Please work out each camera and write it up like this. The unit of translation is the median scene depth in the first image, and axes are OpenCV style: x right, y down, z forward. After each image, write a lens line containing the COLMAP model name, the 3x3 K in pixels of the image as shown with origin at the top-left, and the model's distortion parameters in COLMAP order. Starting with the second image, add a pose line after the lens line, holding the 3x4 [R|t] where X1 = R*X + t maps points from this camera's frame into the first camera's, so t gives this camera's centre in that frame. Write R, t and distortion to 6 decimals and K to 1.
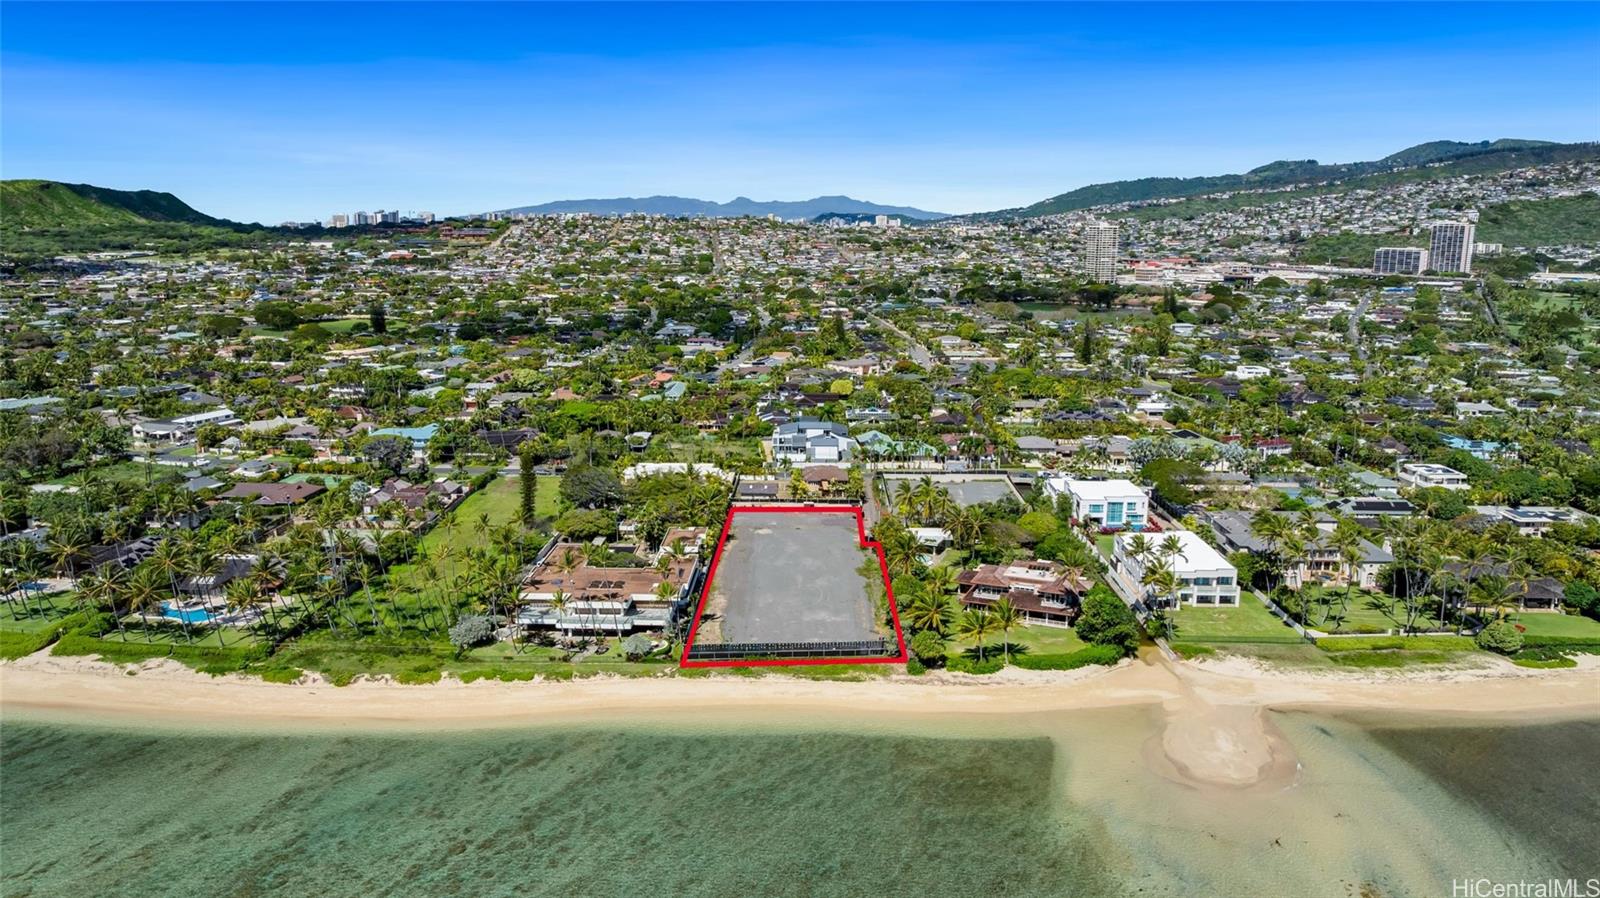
lens RADIAL K [[1120.6, 0, 800.0], [0, 1120.6, 449.0], [0, 0, 1]] dist [-0.018896, -0.000295]
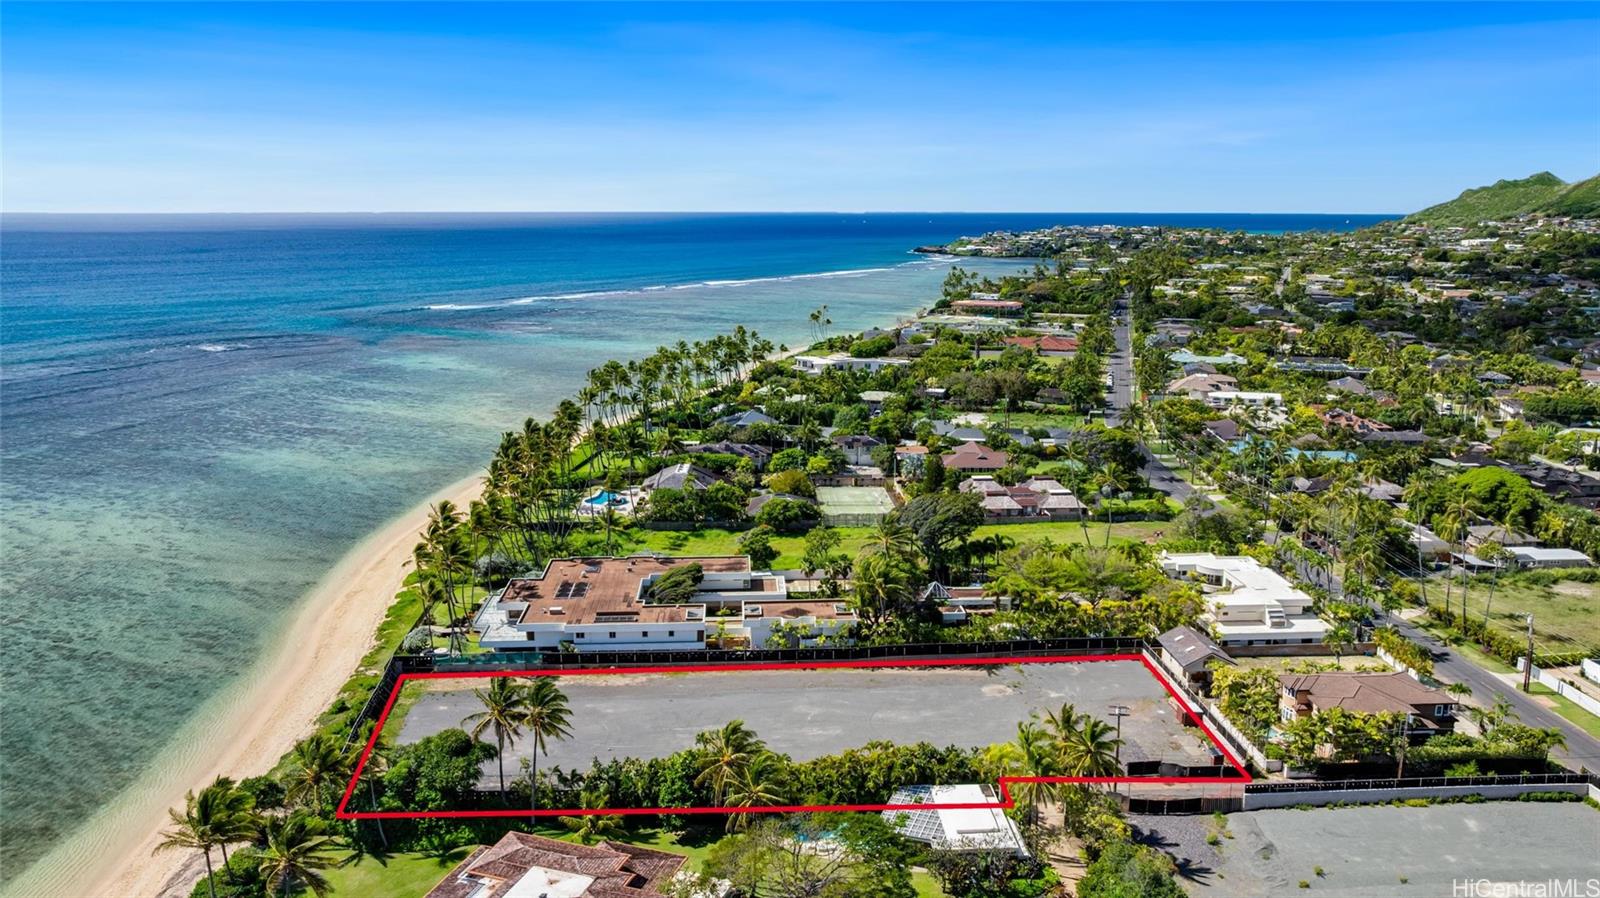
lens RADIAL K [[1149.0, 0, 812.2], [0, 1149.0, 449.2], [0, 0, 1]] dist [-0.009460, 0.000066]
pose [[0.074699, 0.197760, -0.977400, 0.597864], [-0.199223, 0.963339, 0.179689, -0.150172], [0.977103, 0.181299, 0.111359, 1.023208]]
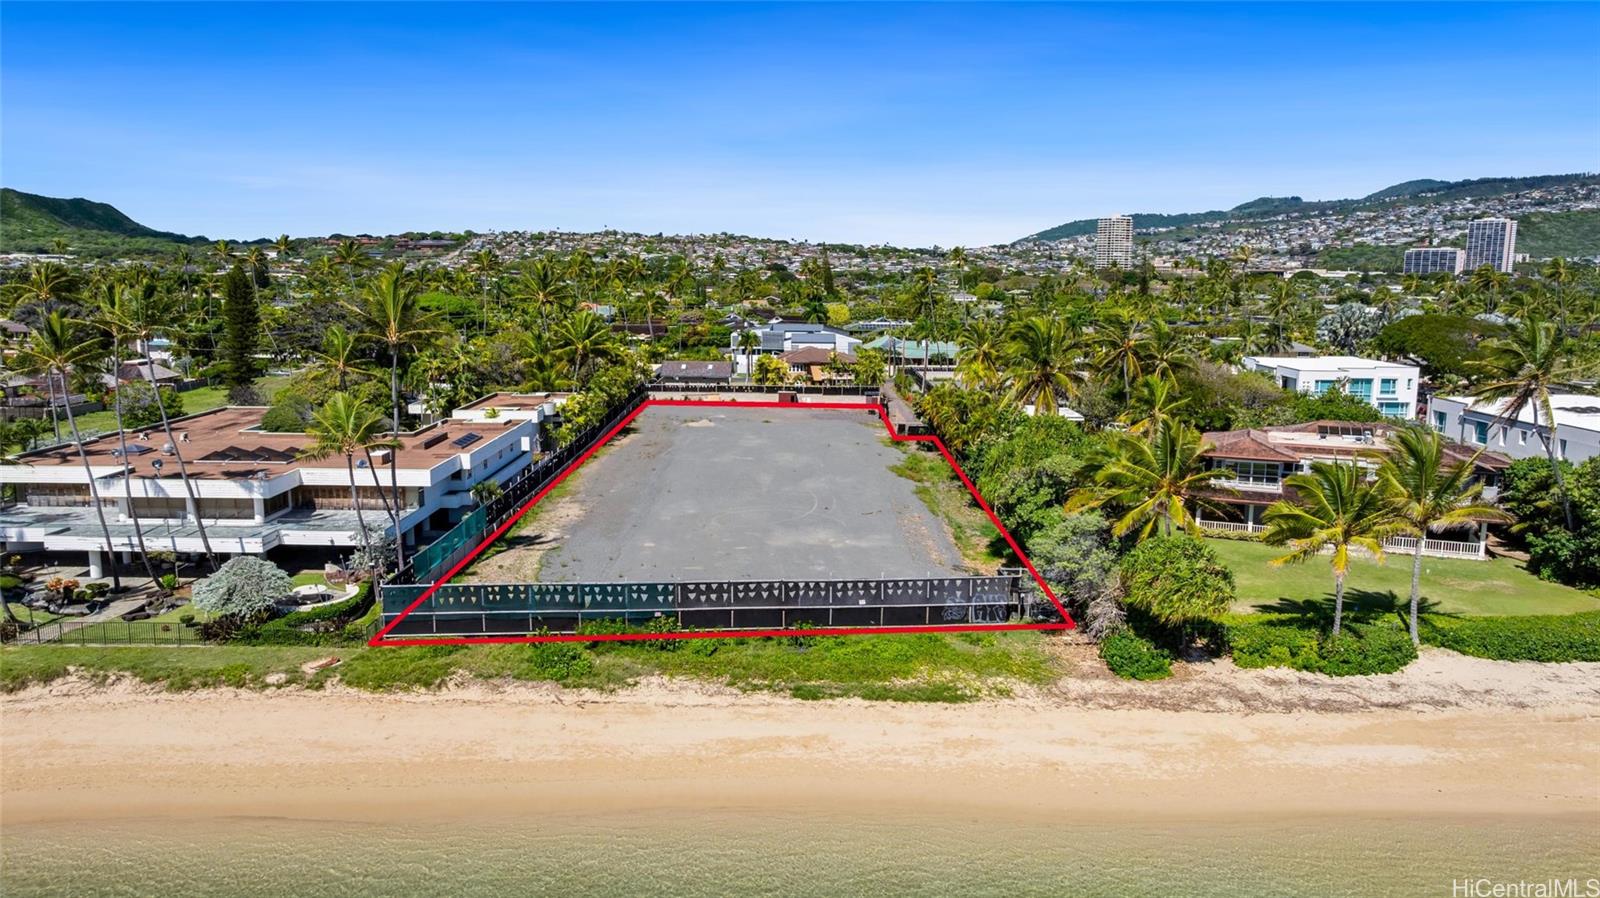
lens RADIAL K [[1119.4, 0, 800.0], [0, 1119.4, 449.0], [0, 0, 1]] dist [-0.014252, 0.000873]
pose [[0.999859, 0.000450, 0.016809, 0.006224], [0.000215, 0.999220, -0.039493, 0.129811], [-0.016814, 0.039491, 0.999078, 0.597529]]
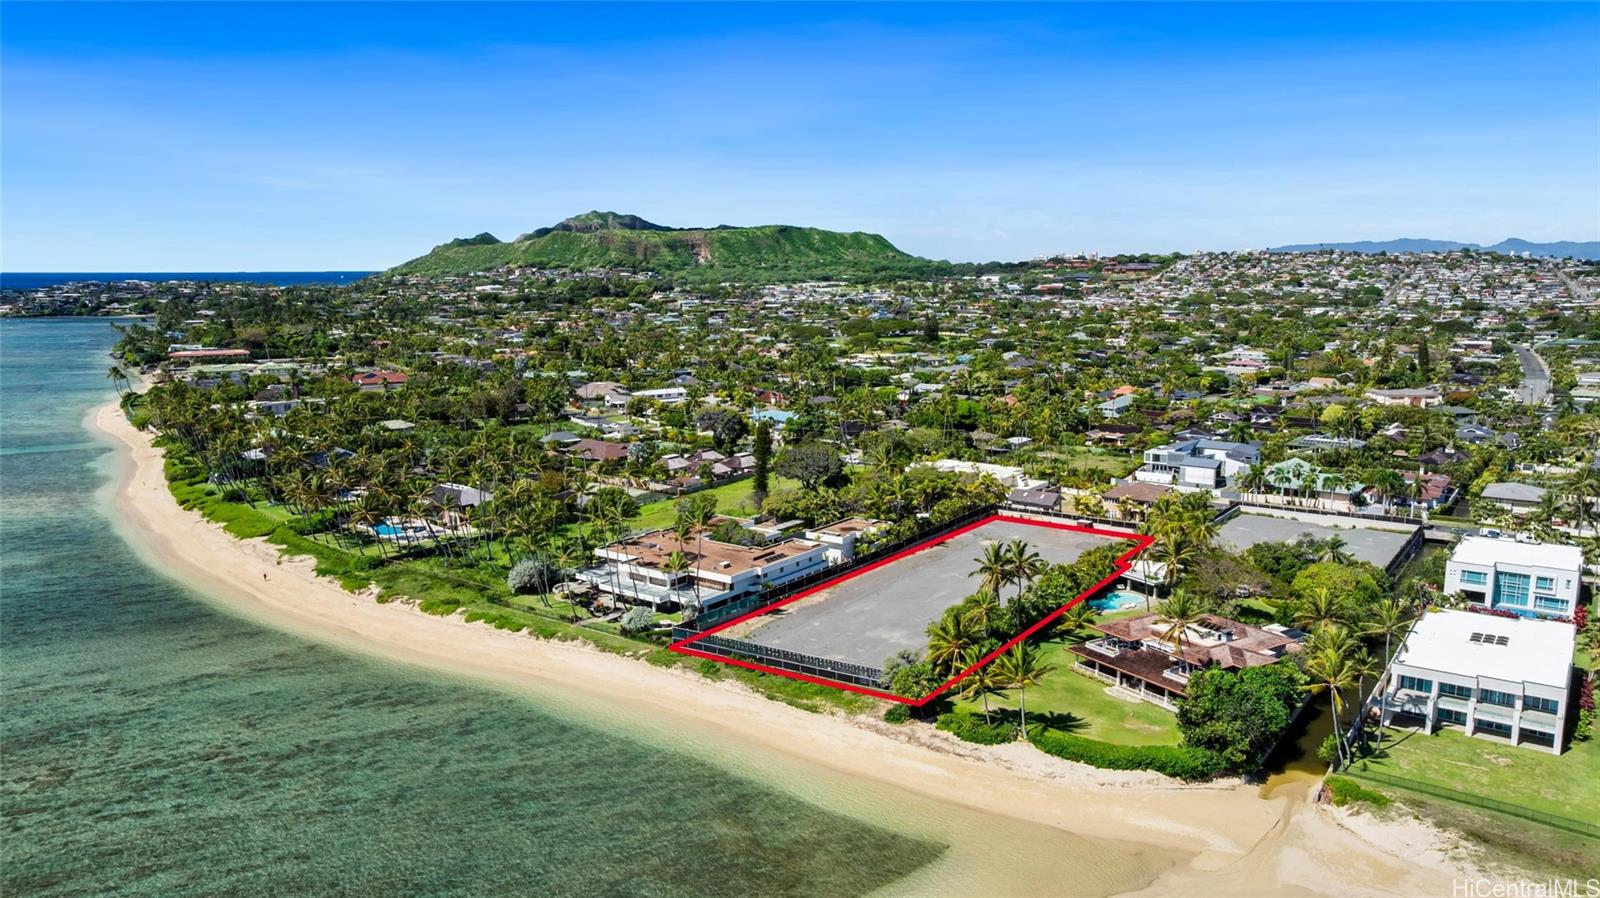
lens RADIAL K [[1120.6, 0, 800.0], [0, 1120.6, 449.0], [0, 0, 1]] dist [-0.018896, -0.000295]
pose [[0.815093, 0.084619, -0.573117, 0.387099], [-0.107766, 0.994155, -0.006482, 0.032378], [0.569218, 0.067046, 0.819448, 0.310658]]
